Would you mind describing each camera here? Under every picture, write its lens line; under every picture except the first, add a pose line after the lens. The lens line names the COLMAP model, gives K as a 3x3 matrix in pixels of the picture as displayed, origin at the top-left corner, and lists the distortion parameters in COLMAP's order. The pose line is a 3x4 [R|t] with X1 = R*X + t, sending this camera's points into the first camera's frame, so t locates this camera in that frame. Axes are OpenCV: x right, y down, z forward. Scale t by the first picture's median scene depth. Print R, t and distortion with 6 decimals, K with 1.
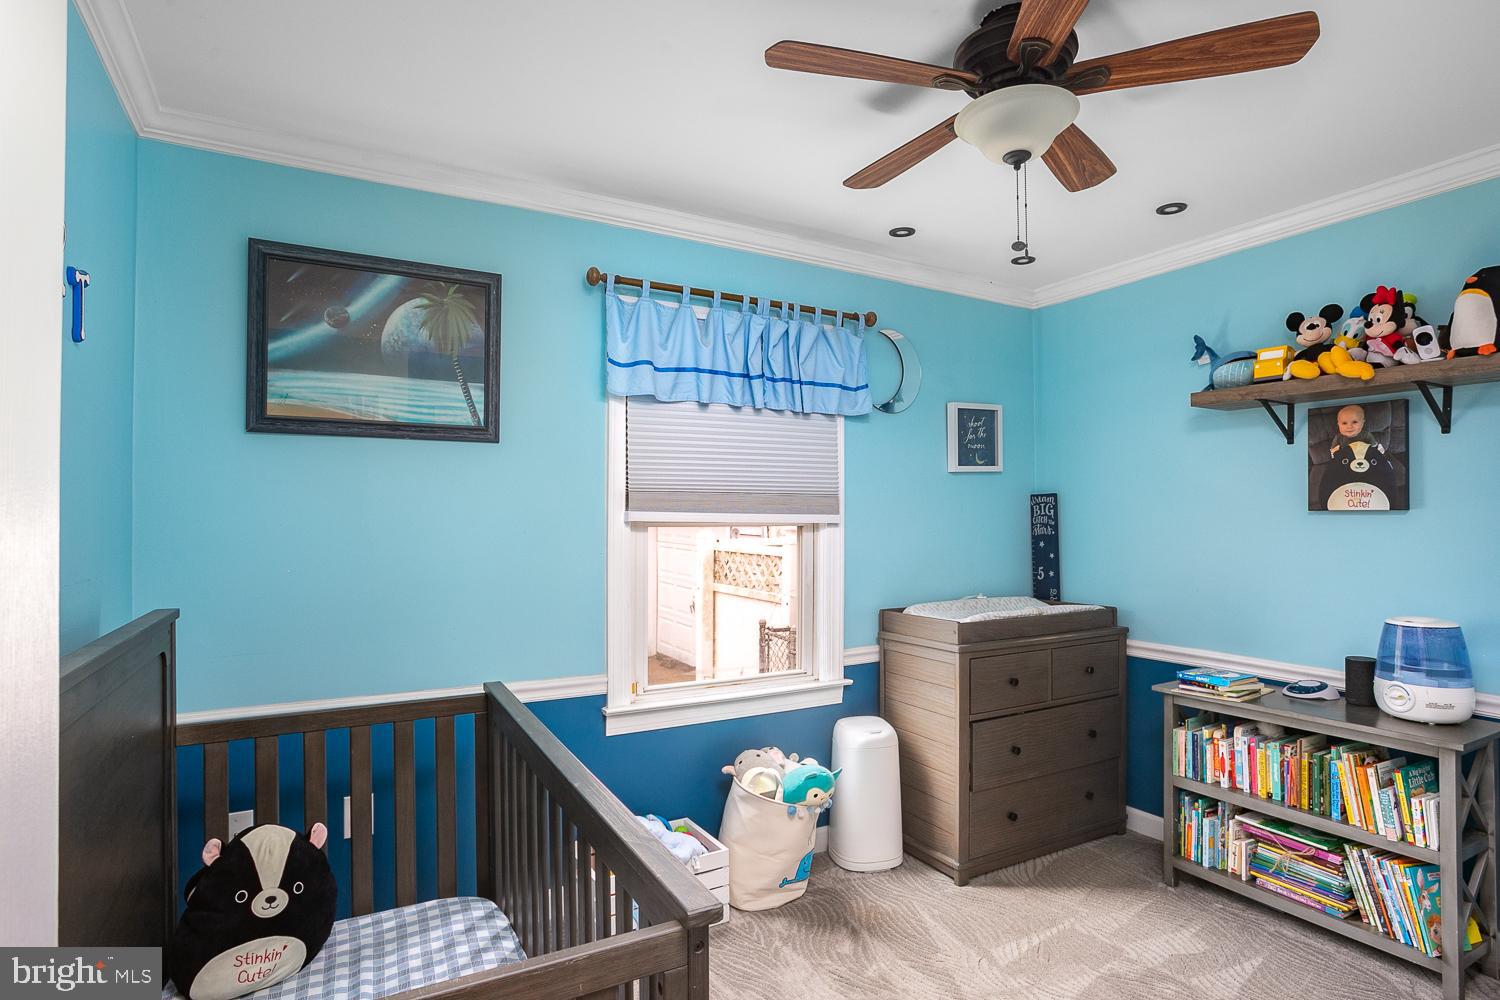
lens RADIAL K [[768.0, 0, 746.6], [0, 768.0, 486.2], [0, 0, 1]] dist [-0.055755, 0.031704]
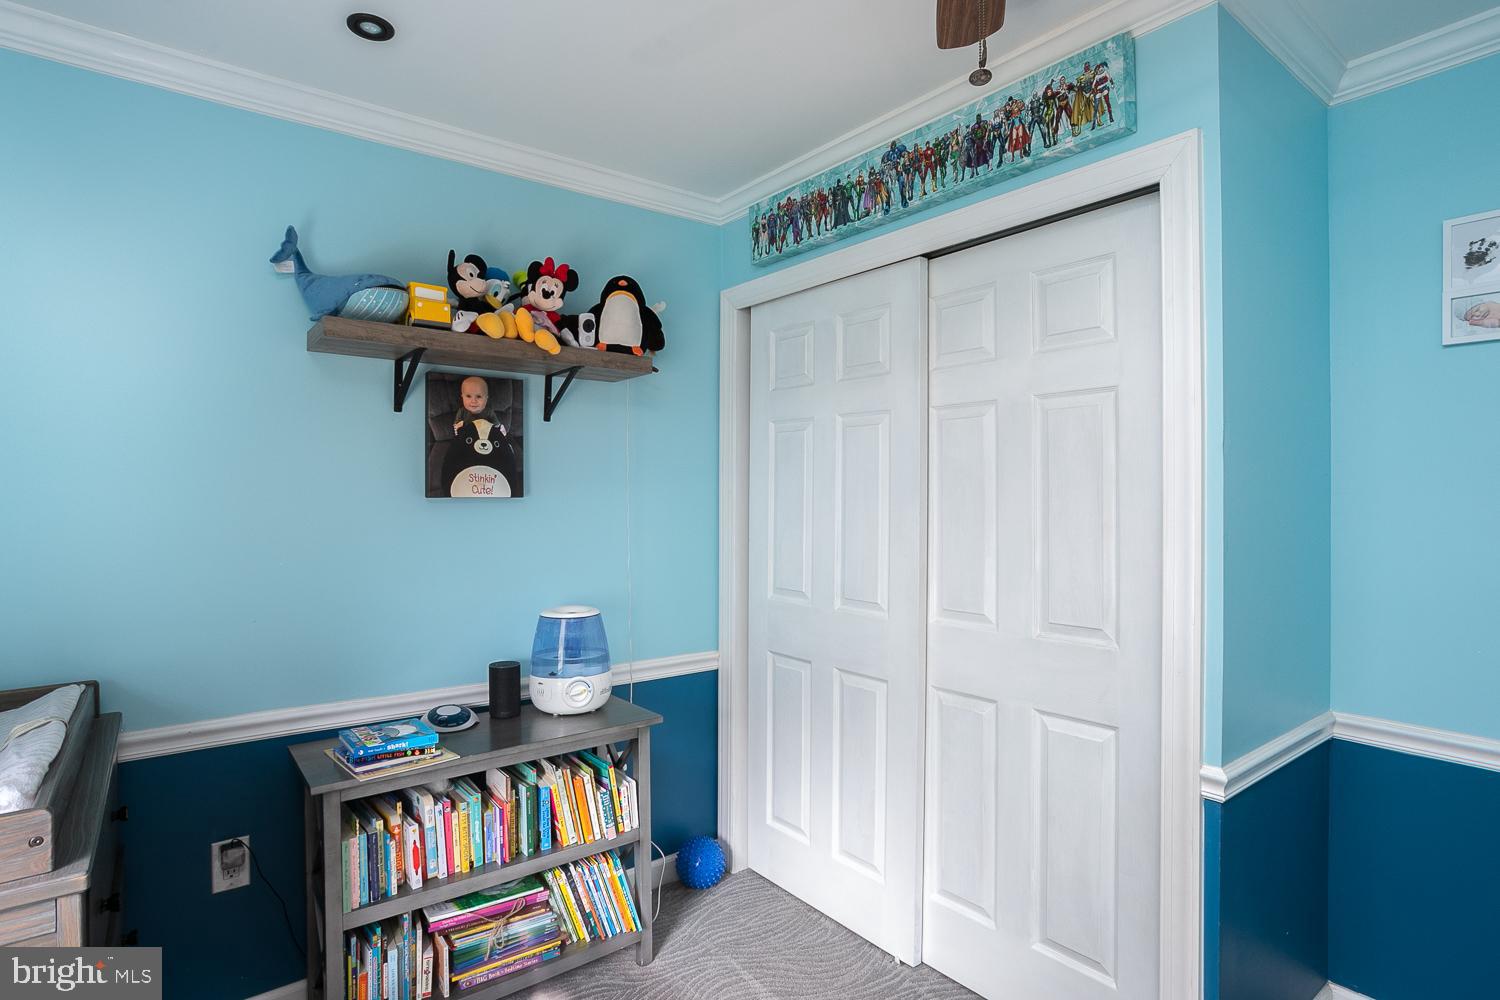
lens RADIAL K [[768.0, 0, 746.6], [0, 768.0, 486.2], [0, 0, 1]] dist [-0.055755, 0.031704]
pose [[-0.141094, 0.017292, 0.989845, -0.117931], [-0.038118, 0.999011, -0.022886, 0.028362], [-0.989262, -0.040960, -0.140296, 0.828192]]
